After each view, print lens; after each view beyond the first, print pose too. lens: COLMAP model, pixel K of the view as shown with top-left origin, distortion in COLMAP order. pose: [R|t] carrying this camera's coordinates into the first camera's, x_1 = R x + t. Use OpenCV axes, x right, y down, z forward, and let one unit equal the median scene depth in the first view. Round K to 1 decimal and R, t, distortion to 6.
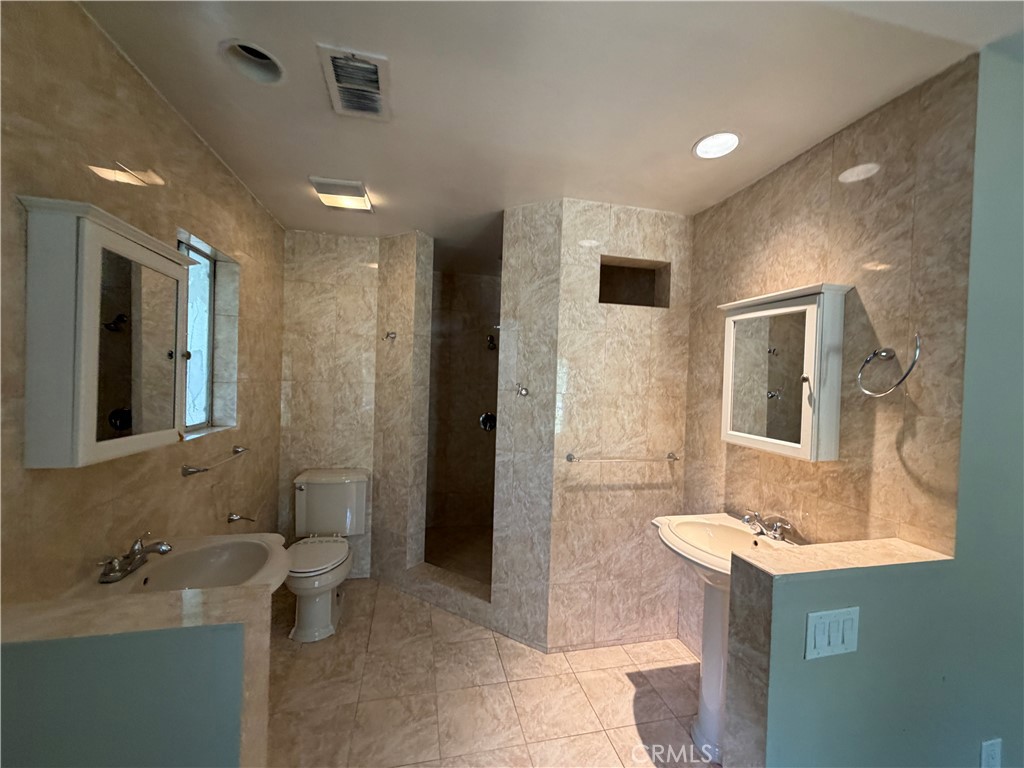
lens RADIAL K [[408.3, 0, 510.2], [0, 408.3, 384.8], [0, 0, 1]] dist [0.003426, -0.000390]
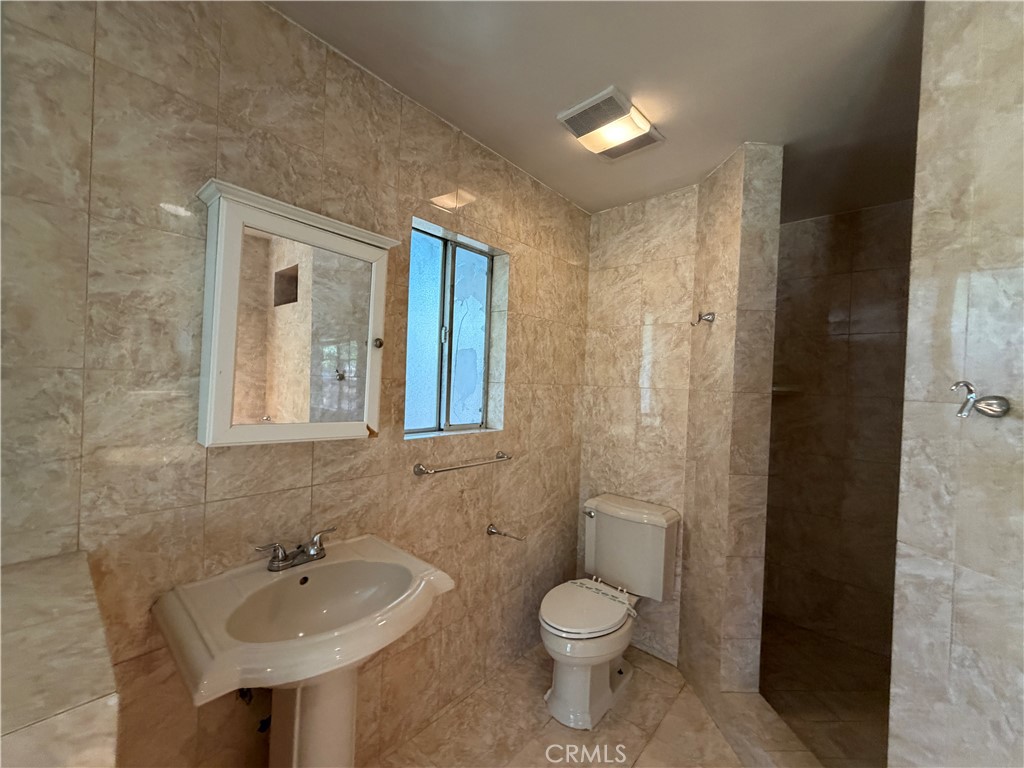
lens RADIAL K [[408.3, 0, 512.7], [0, 408.3, 384.8], [0, 0, 1]] dist [0.003426, -0.000390]
pose [[0.585827, -0.002956, -0.810431, 0.064624], [-0.034456, 0.998998, -0.028551, 0.018781], [0.809704, 0.044650, 0.585138, 0.359551]]
